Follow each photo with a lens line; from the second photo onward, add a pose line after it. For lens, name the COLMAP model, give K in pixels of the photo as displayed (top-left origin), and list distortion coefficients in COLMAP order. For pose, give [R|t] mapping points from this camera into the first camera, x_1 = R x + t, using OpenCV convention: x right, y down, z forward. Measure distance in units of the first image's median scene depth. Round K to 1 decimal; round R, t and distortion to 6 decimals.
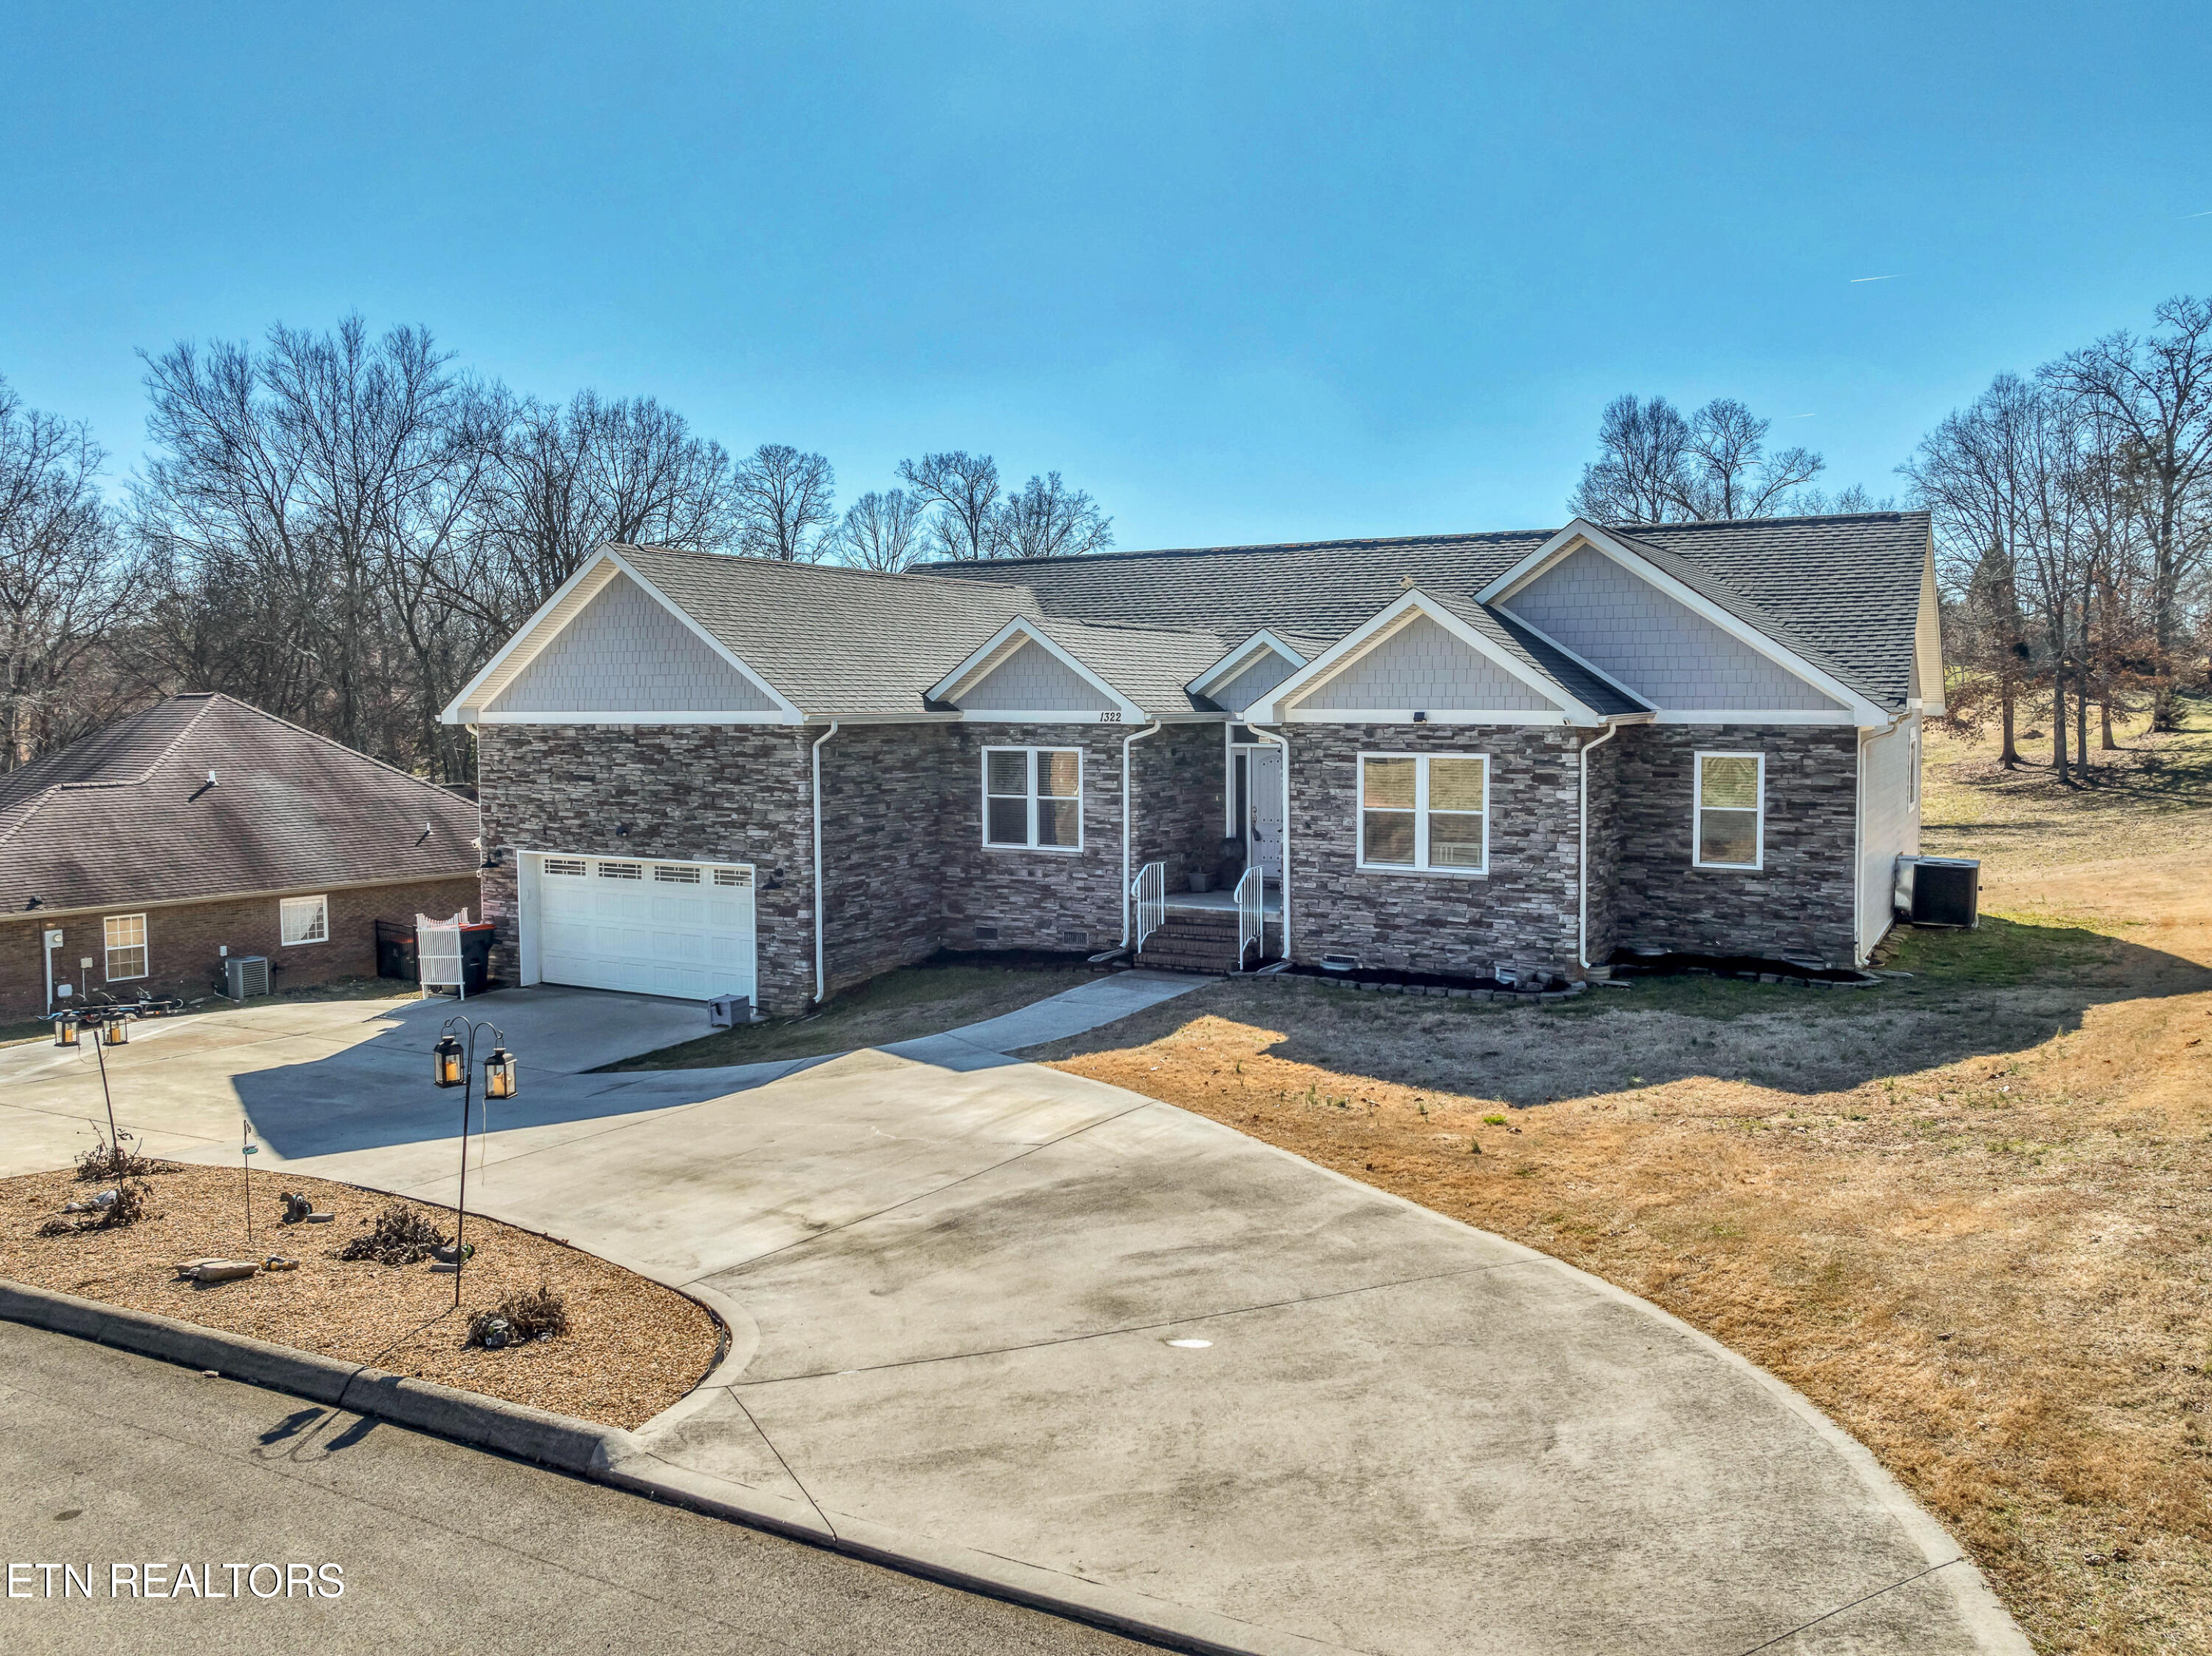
lens RADIAL K [[1508.2, 0, 1106.0], [0, 1508.2, 828.0], [0, 0, 1]] dist [-0.024202, -0.001779]
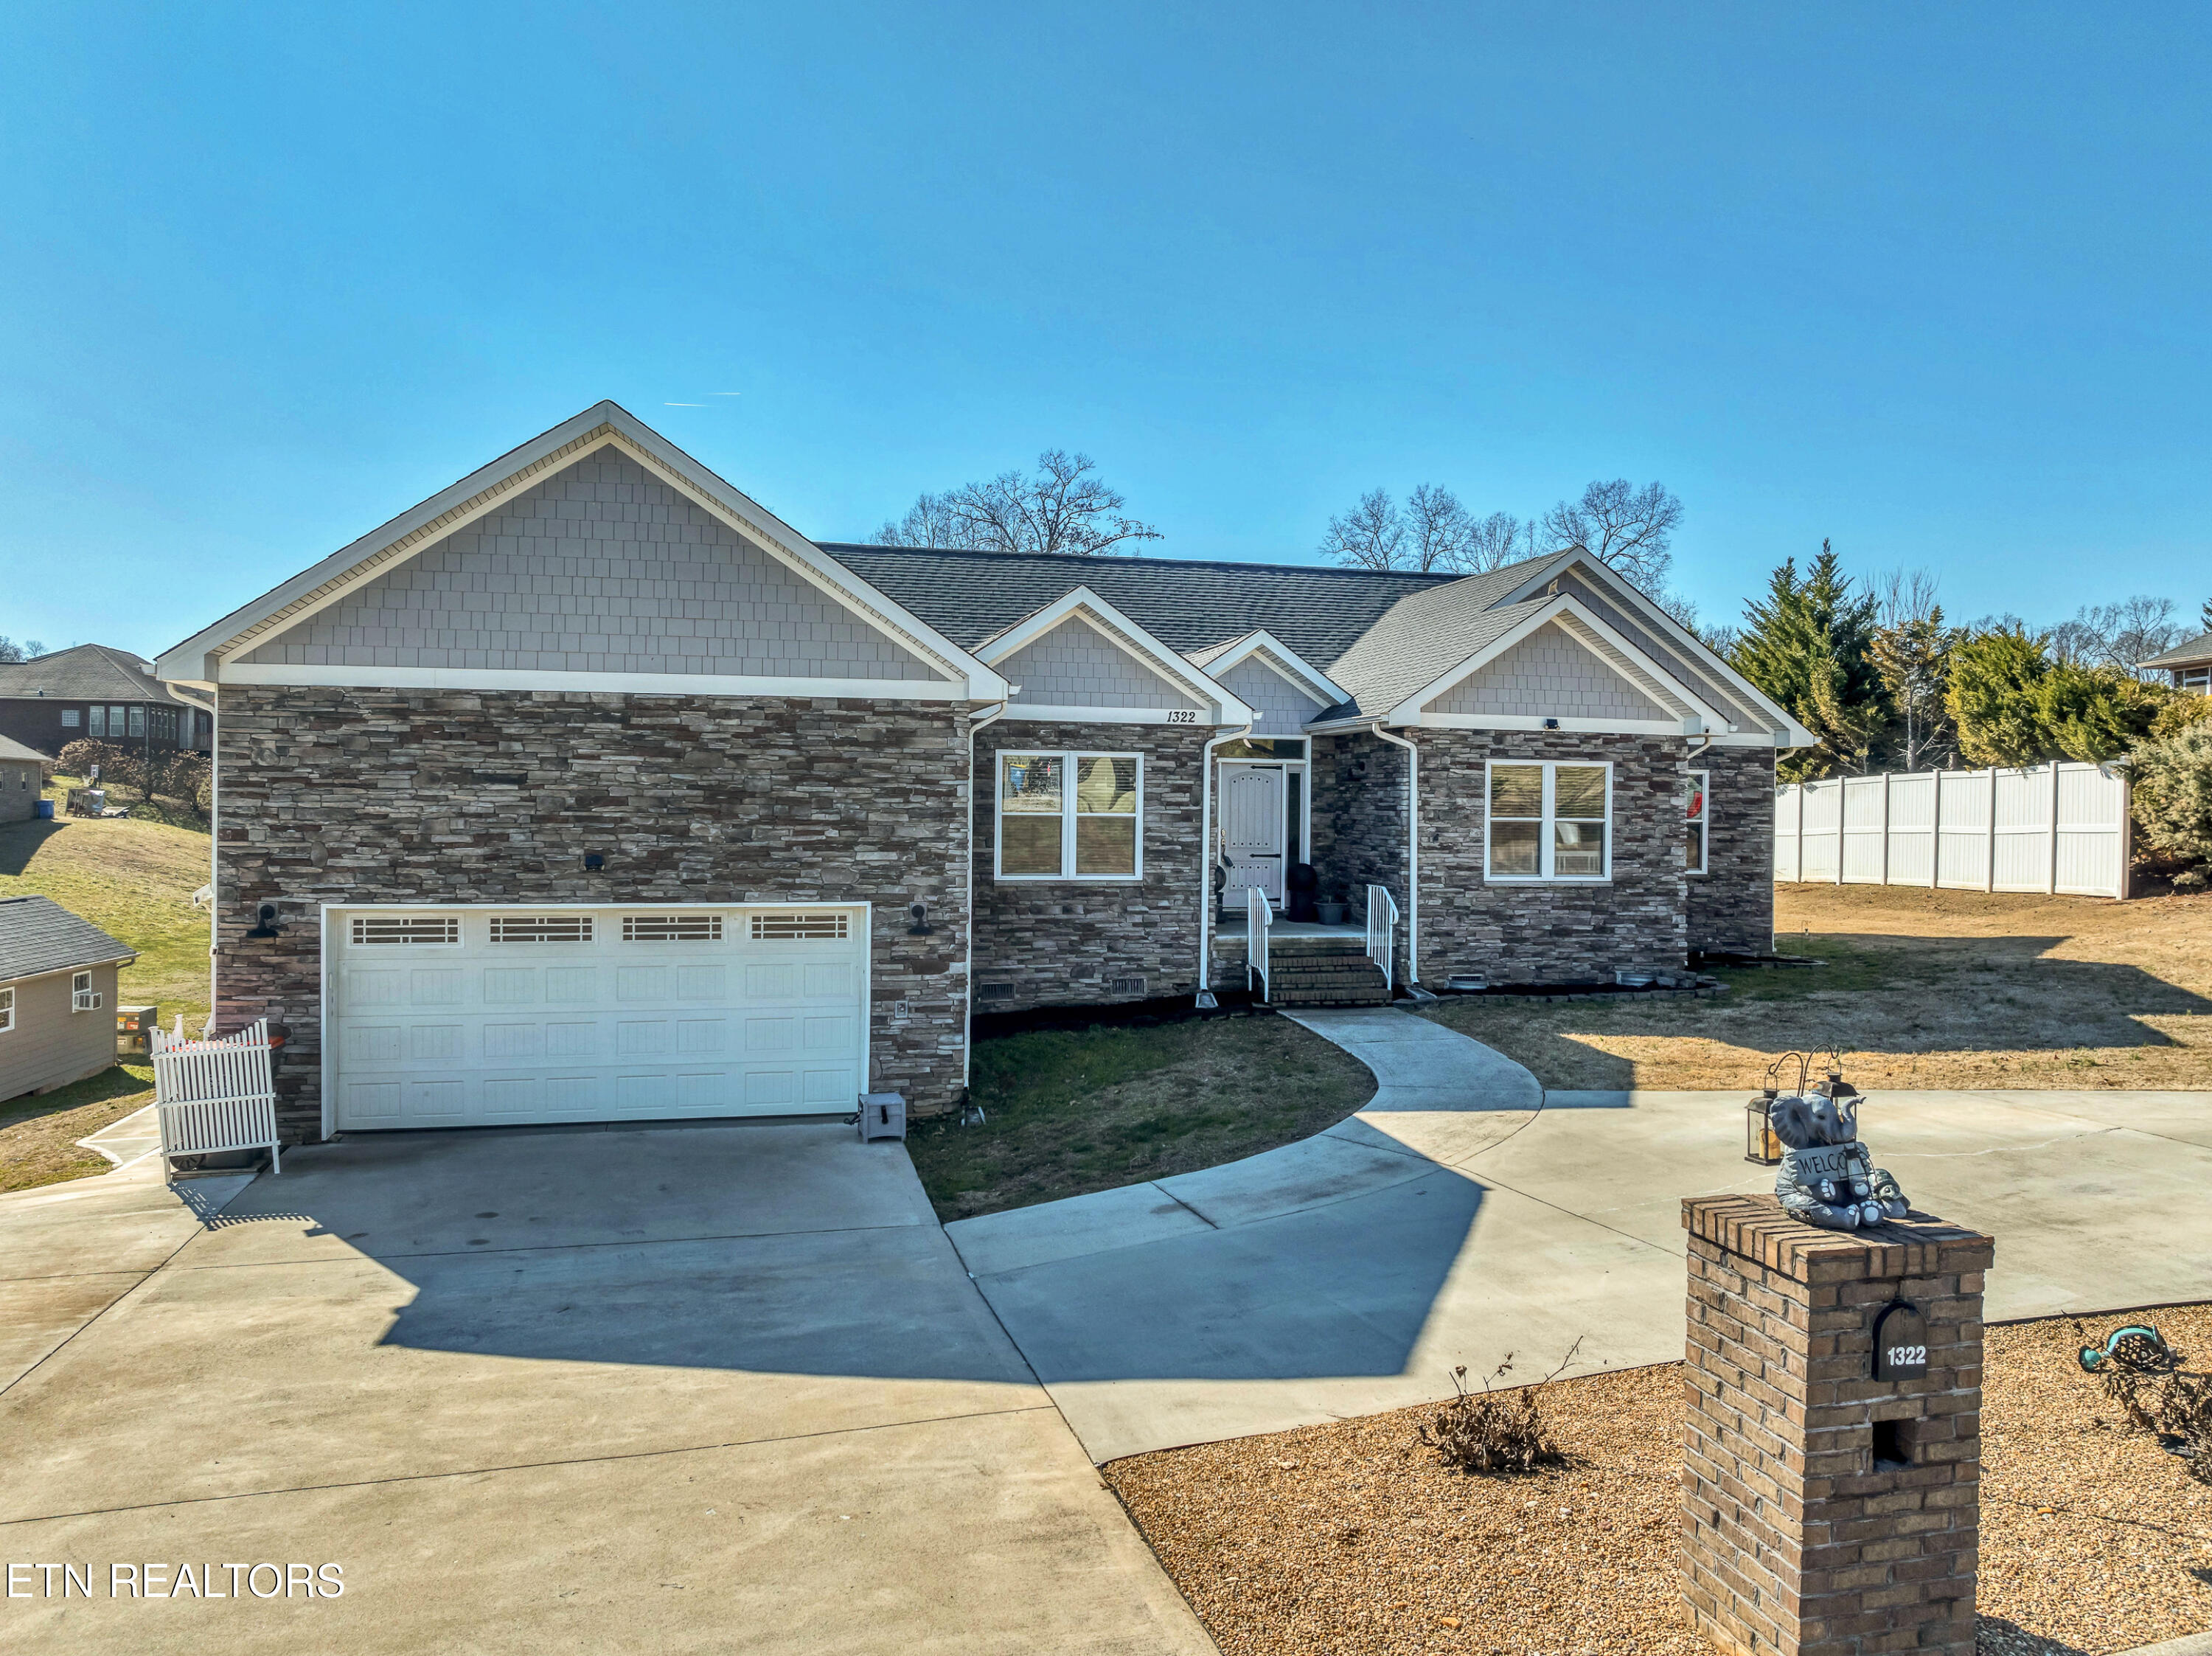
lens RADIAL K [[1565.0, 0, 1106.0], [0, 1565.0, 828.0], [0, 0, 1]] dist [-0.019662, -0.035220]
pose [[0.746346, 0.001178, 0.665557, -0.637064], [0.038313, 0.998264, -0.044731, 0.026815], [-0.664454, 0.058885, 0.745006, 0.398692]]
